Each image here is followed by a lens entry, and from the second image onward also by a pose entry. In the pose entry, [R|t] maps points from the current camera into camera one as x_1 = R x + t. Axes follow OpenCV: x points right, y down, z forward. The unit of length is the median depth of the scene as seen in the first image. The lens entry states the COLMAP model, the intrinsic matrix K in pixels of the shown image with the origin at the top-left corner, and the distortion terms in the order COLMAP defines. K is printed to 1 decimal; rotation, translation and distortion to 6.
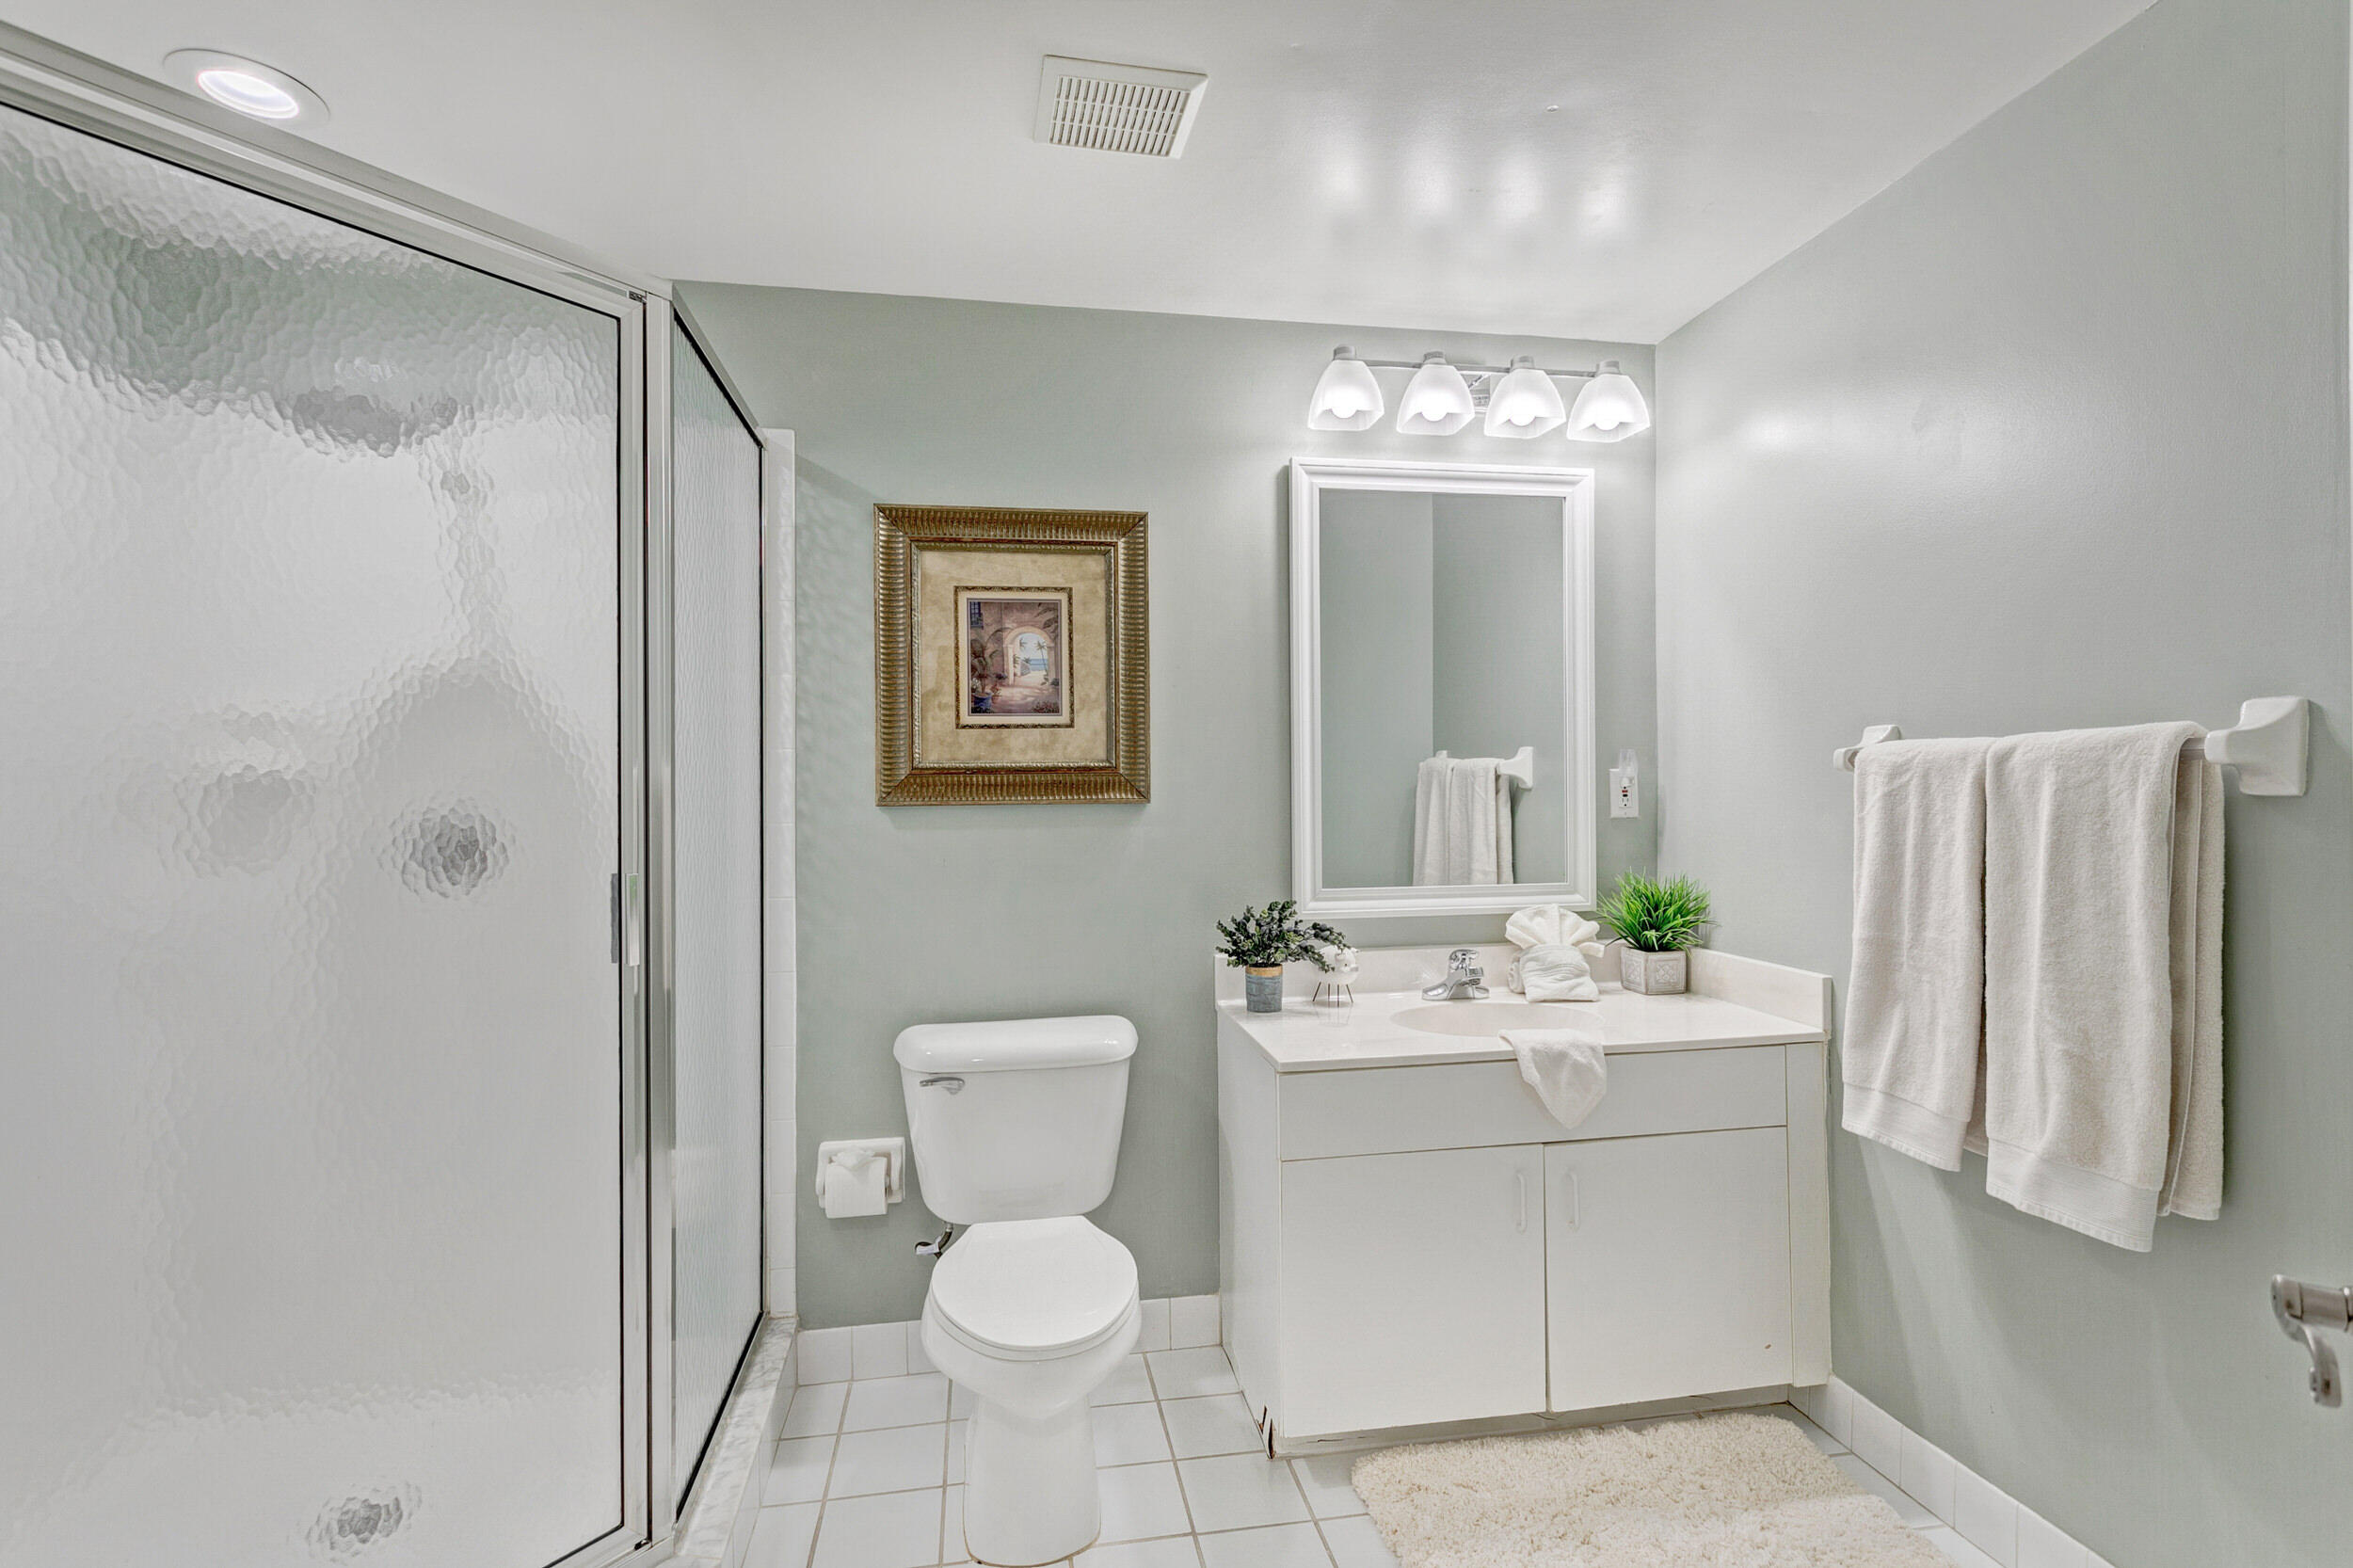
lens RADIAL K [[1130.0, 0, 1169.5], [0, 1130.0, 781.9], [0, 0, 1]] dist [0.001622, 0.001277]
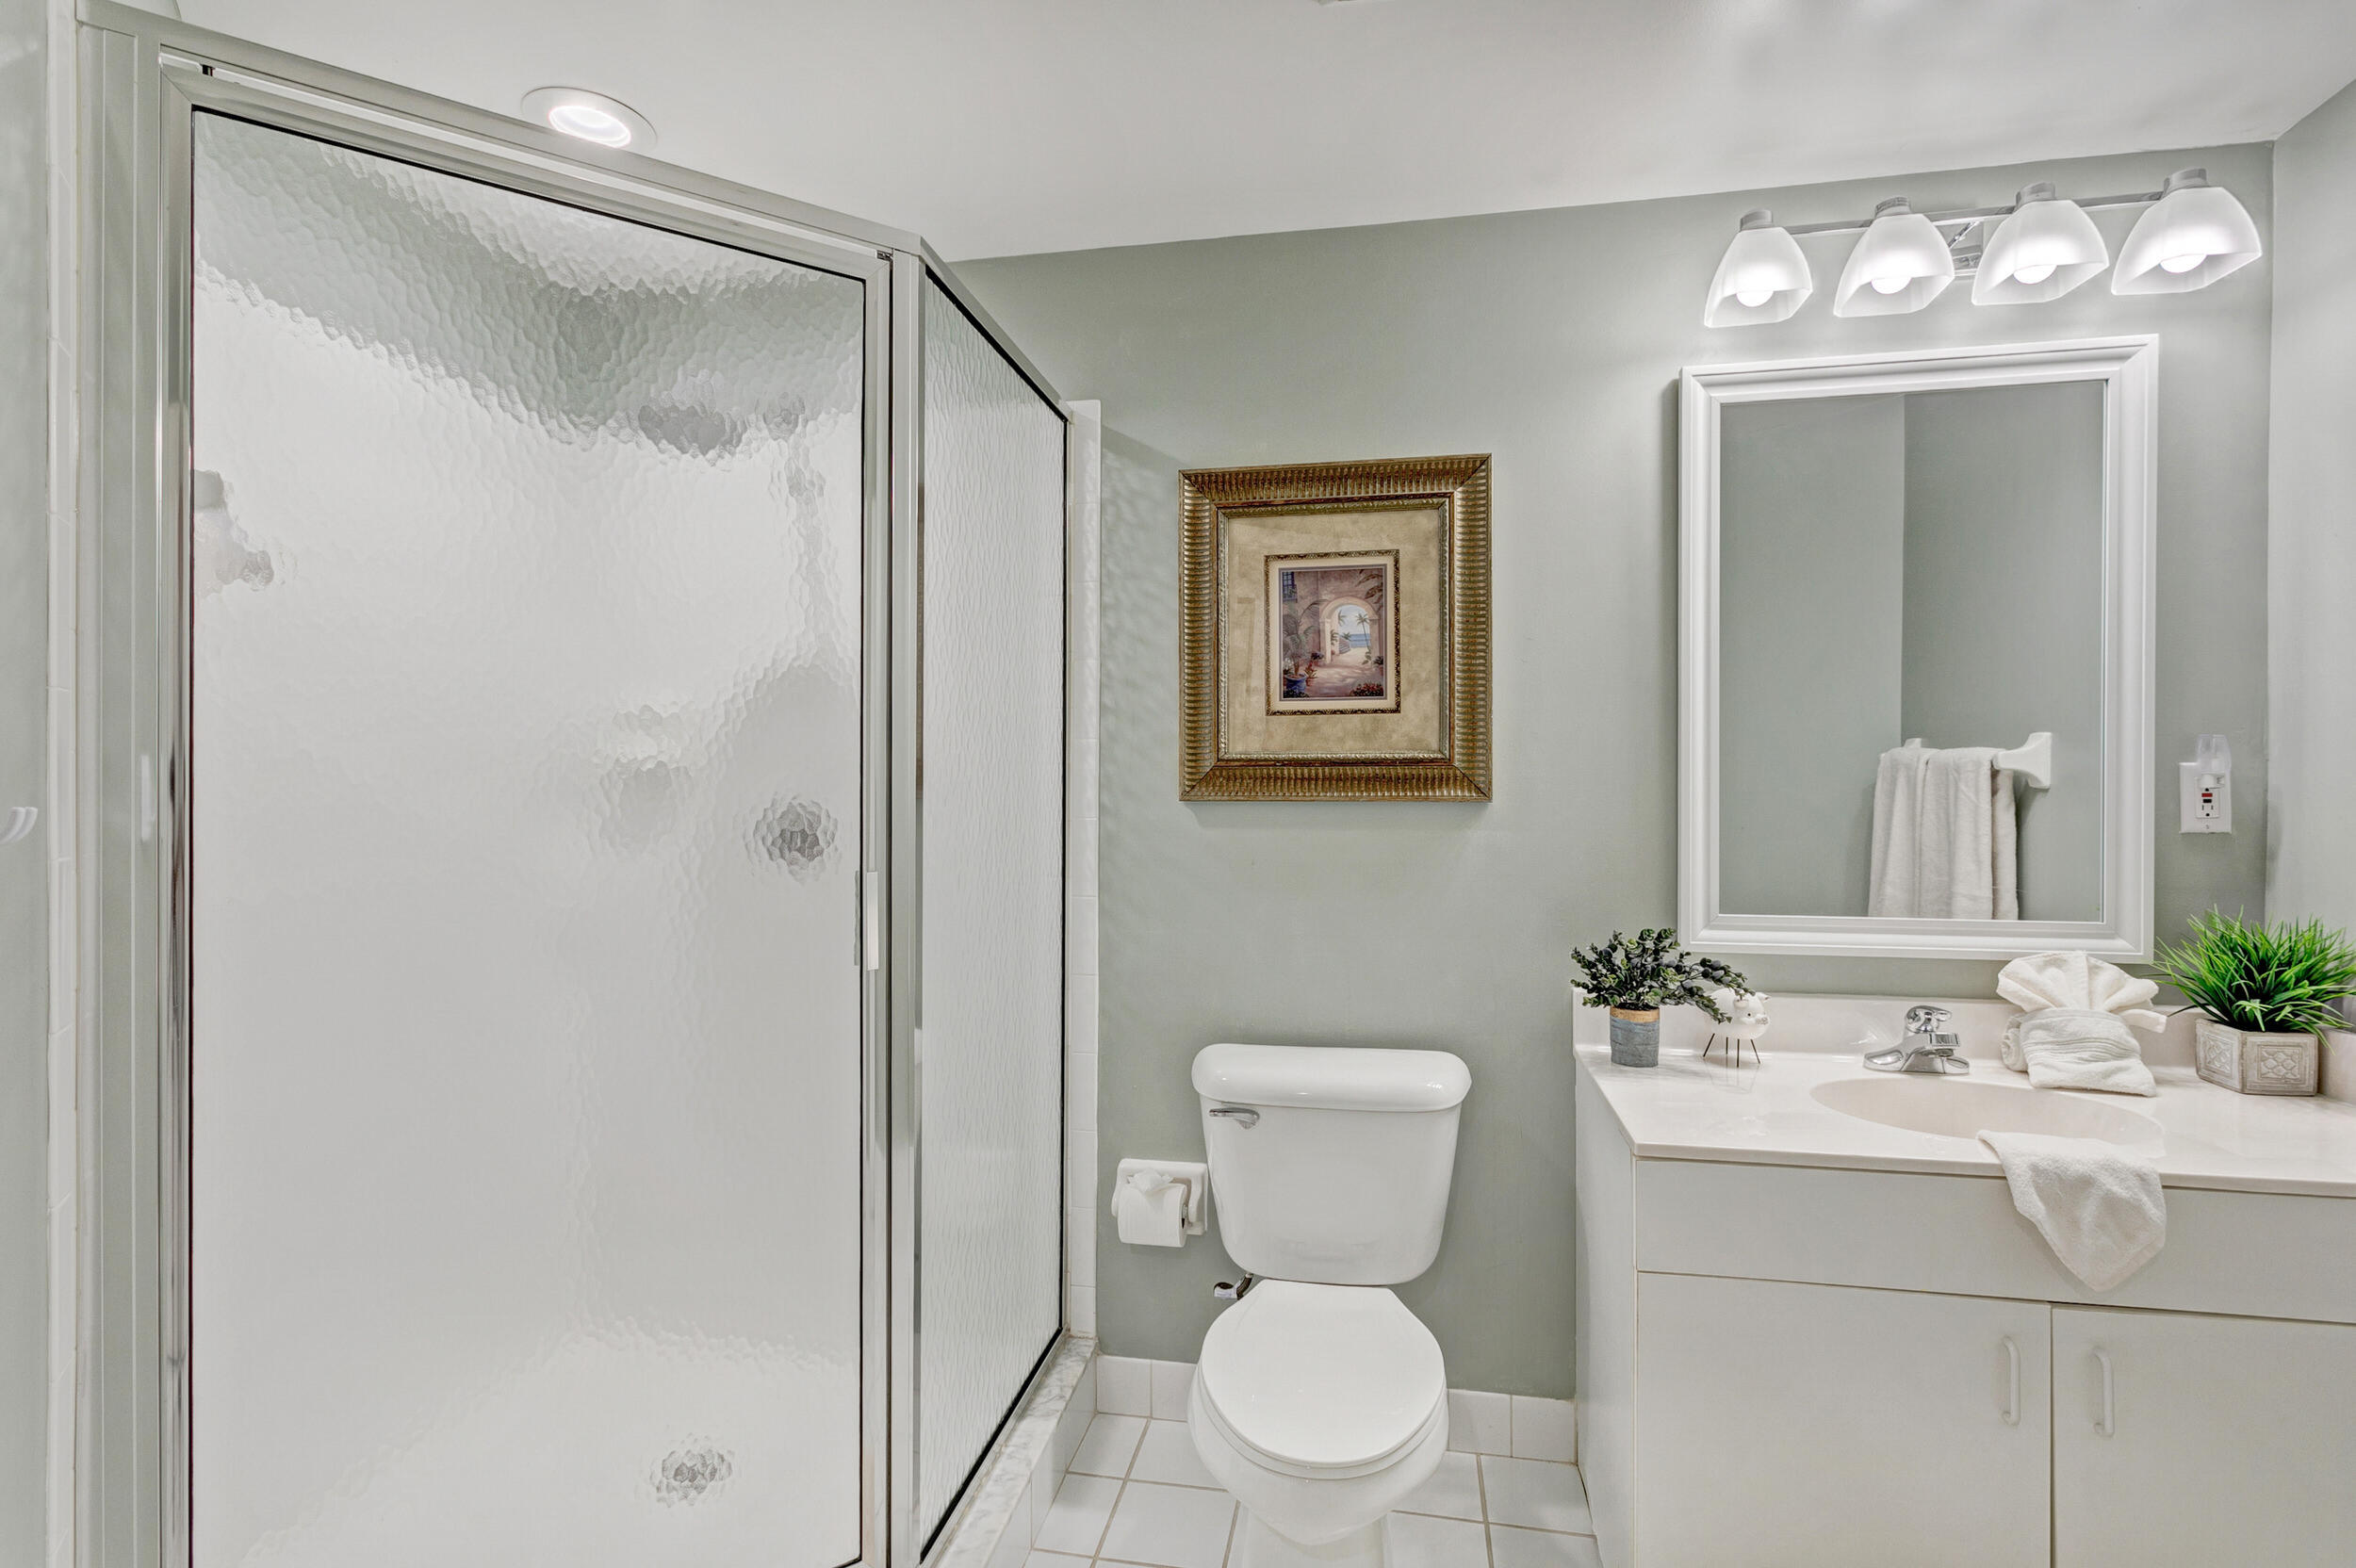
lens RADIAL K [[1131.4, 0, 1171.0], [0, 1131.4, 781.9], [0, 0, 1]] dist [0.001622, 0.001277]
pose [[0.936448, 0.009161, -0.350686, 0.054961], [-0.006300, 0.999937, 0.009300, -0.002300], [0.350749, -0.006499, 0.936447, 0.133766]]
